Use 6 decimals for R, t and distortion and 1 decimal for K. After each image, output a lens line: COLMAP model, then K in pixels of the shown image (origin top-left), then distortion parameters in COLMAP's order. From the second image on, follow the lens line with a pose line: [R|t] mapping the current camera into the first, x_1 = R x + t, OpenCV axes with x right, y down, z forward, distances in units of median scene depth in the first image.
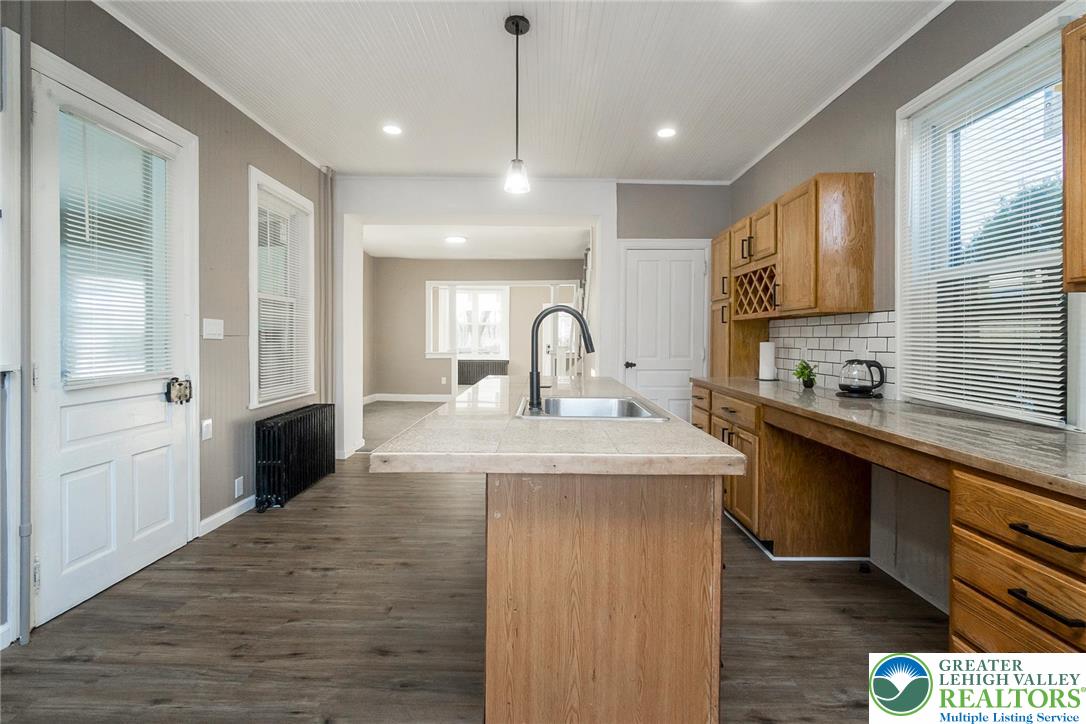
lens RADIAL K [[471.8, 0, 543.0], [0, 471.8, 362.0], [0, 0, 1]] dist [-0.020352, 0.000322]
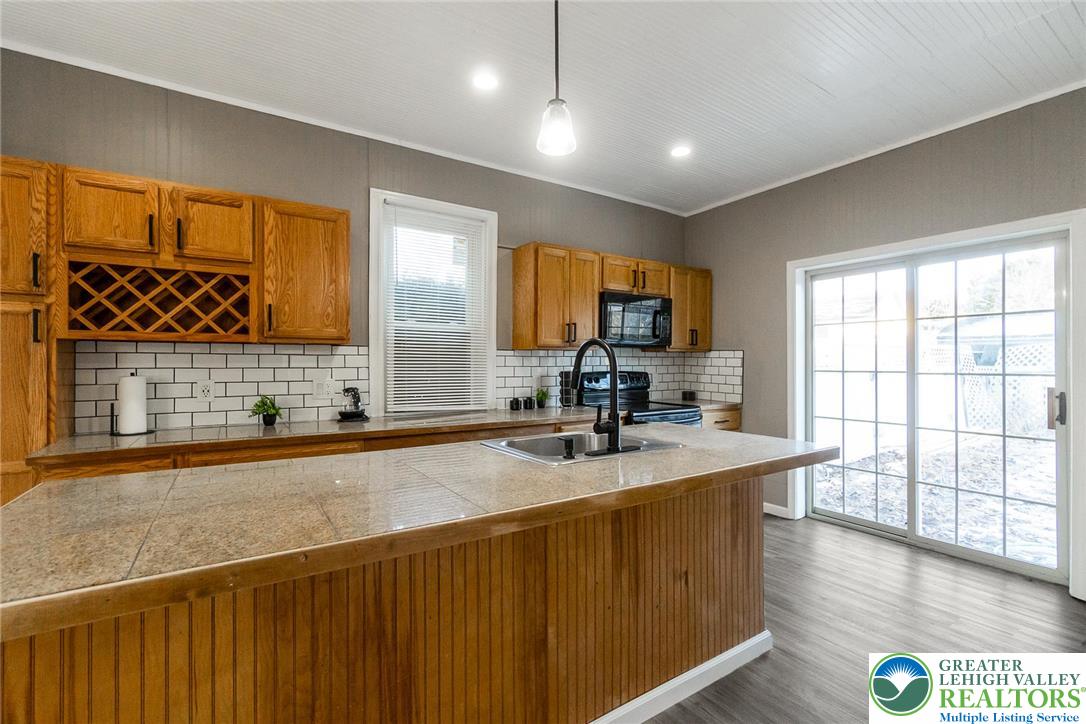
lens RADIAL K [[471.8, 0, 543.0], [0, 471.8, 362.0], [0, 0, 1]] dist [-0.020352, 0.000322]
pose [[-0.543992, -0.003795, 0.839082, -0.508402], [0.038447, 0.998827, 0.029444, -0.081234], [-0.838209, 0.048278, -0.543208, 1.208984]]
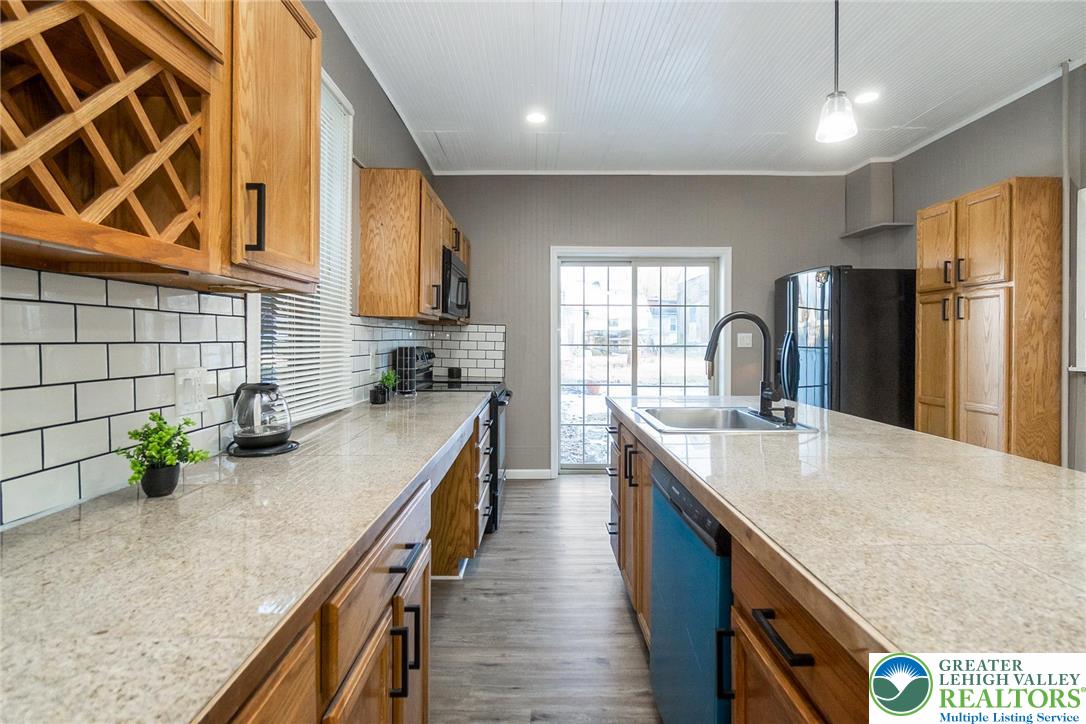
lens RADIAL K [[522.6, 0, 543.0], [0, 522.6, 345.9], [0, 0, 1]] dist [-0.070350, -0.000085]
pose [[-0.999912, -0.011948, -0.005818, 0.347460], [-0.012280, 0.998072, 0.060832, -0.087290], [0.005080, 0.060898, -0.998131, 1.561473]]
